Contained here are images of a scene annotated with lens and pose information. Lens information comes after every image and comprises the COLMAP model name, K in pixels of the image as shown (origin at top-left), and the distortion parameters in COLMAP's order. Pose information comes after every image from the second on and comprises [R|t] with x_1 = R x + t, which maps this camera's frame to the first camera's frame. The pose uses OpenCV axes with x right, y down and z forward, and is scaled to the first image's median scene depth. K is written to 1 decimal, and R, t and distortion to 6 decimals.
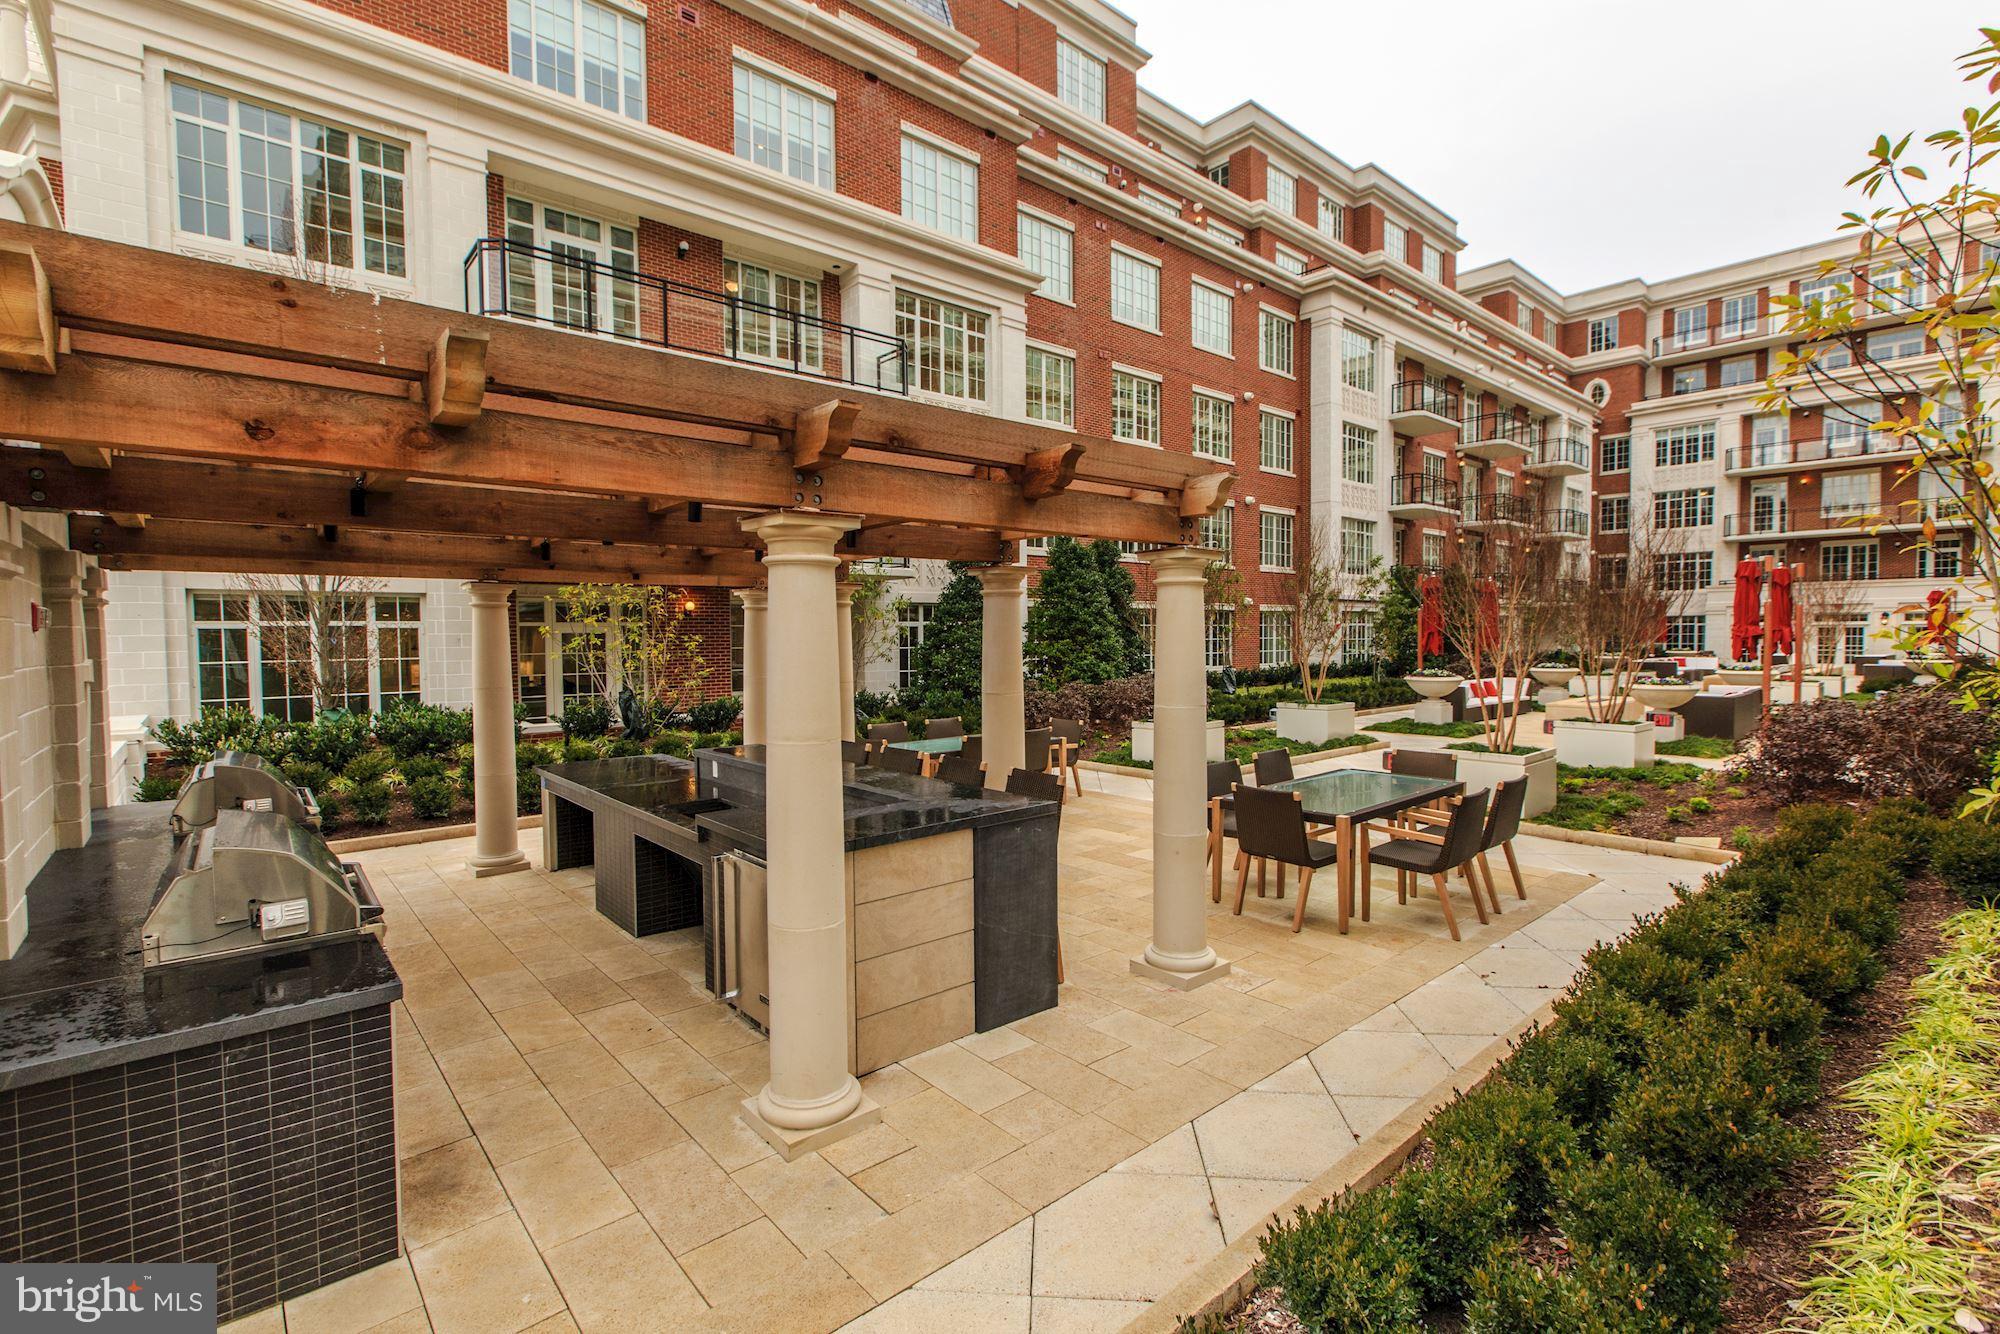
lens RADIAL K [[910.9, 0, 989.4], [0, 910.9, 665.5], [0, 0, 1]] dist [0.007517, -0.002902]
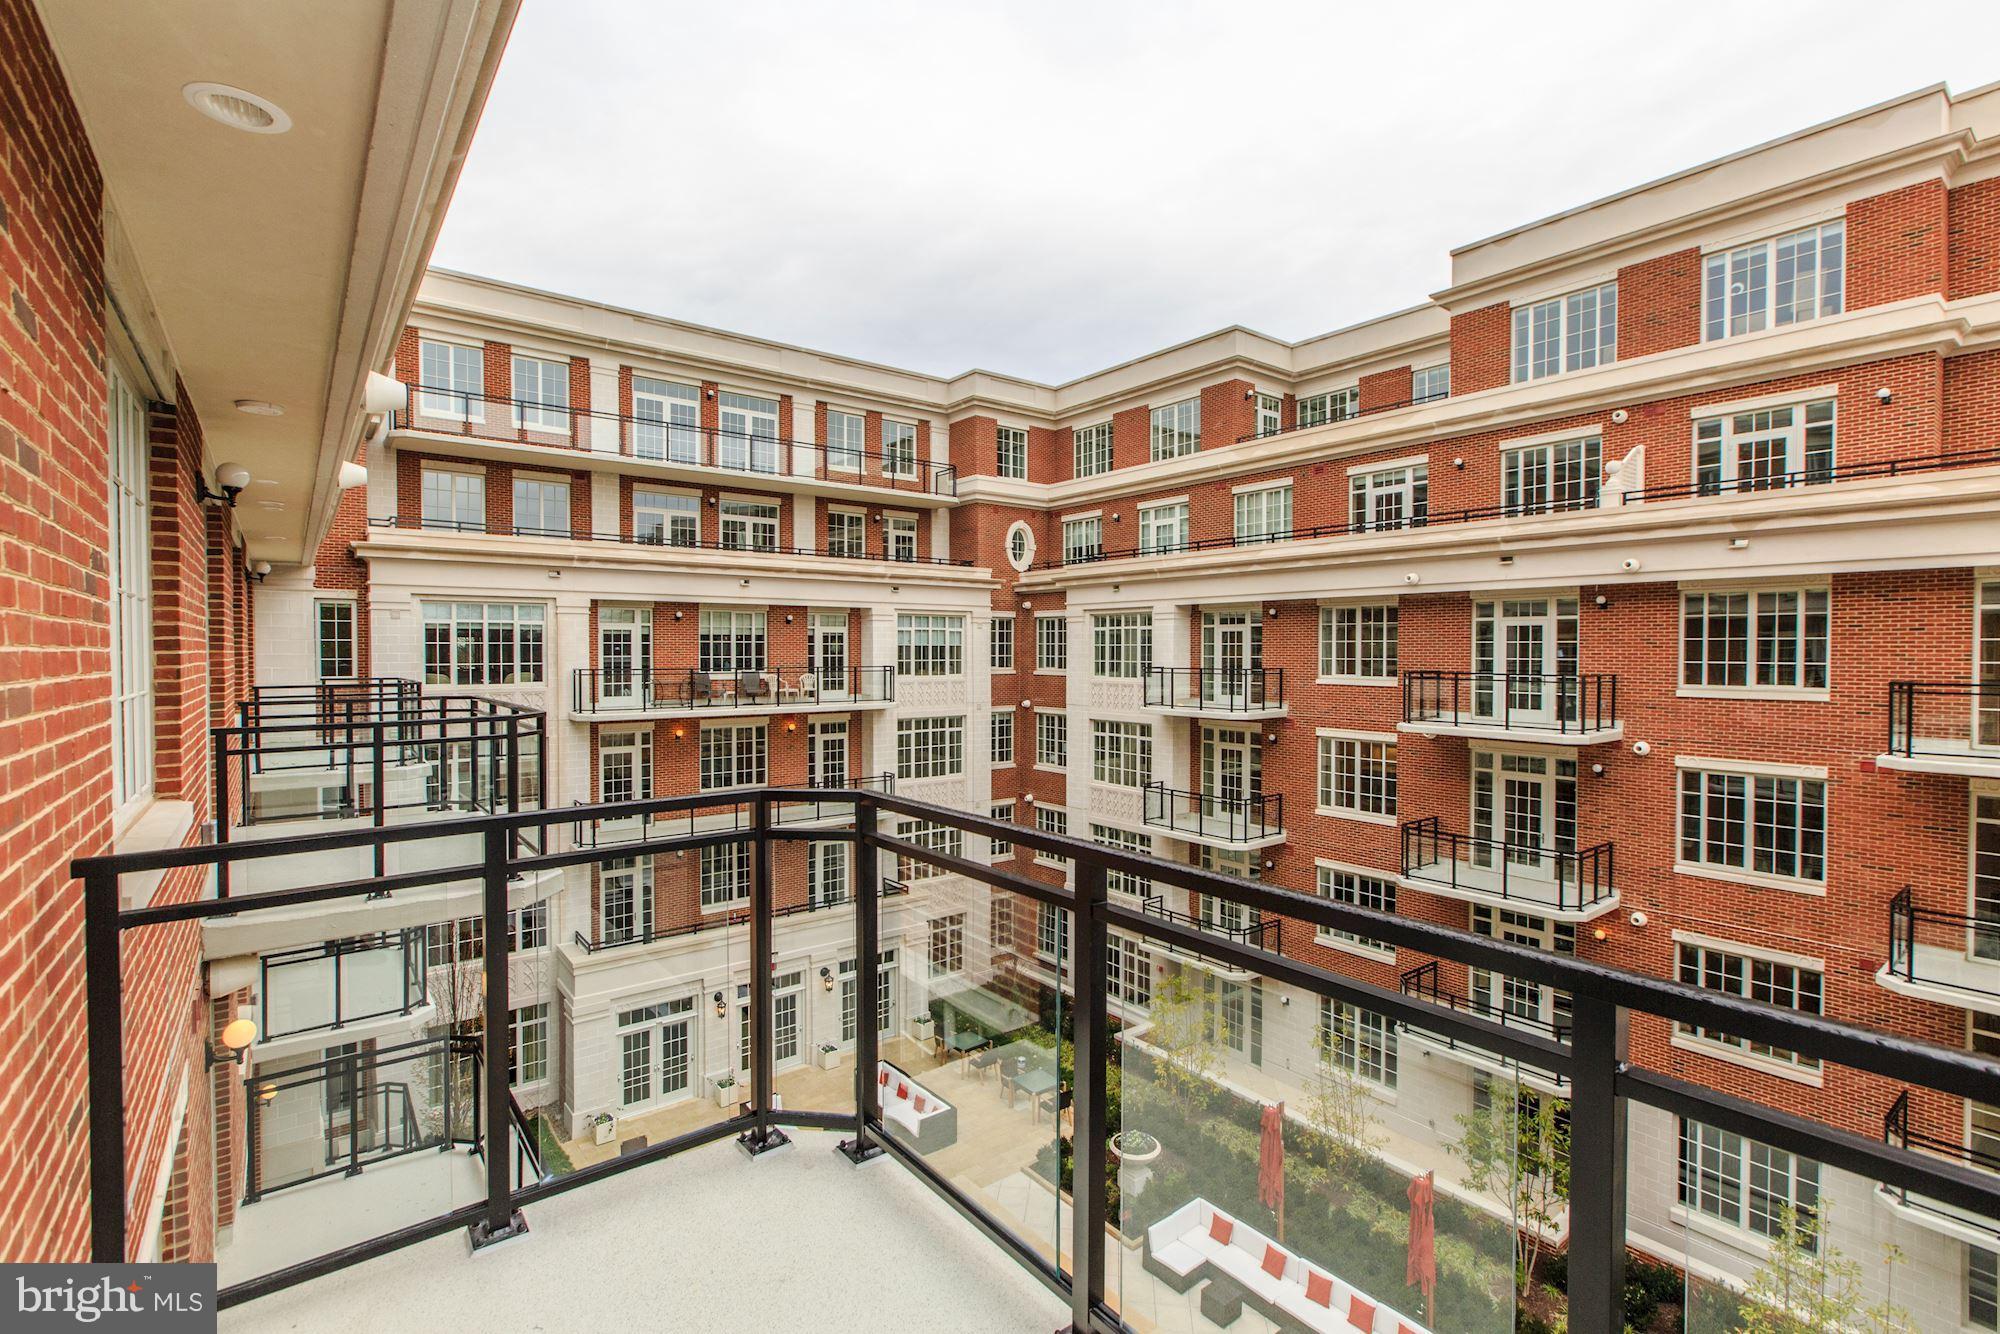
lens RADIAL K [[910.9, 0, 1000.3], [0, 910.9, 669.7], [0, 0, 1]] dist [0.007517, -0.002902]
pose [[0.061737, -0.014232, 0.997991, 0.414090], [0.032550, 0.999395, 0.012238, -0.290525], [-0.997562, 0.031729, 0.062163, 0.924999]]
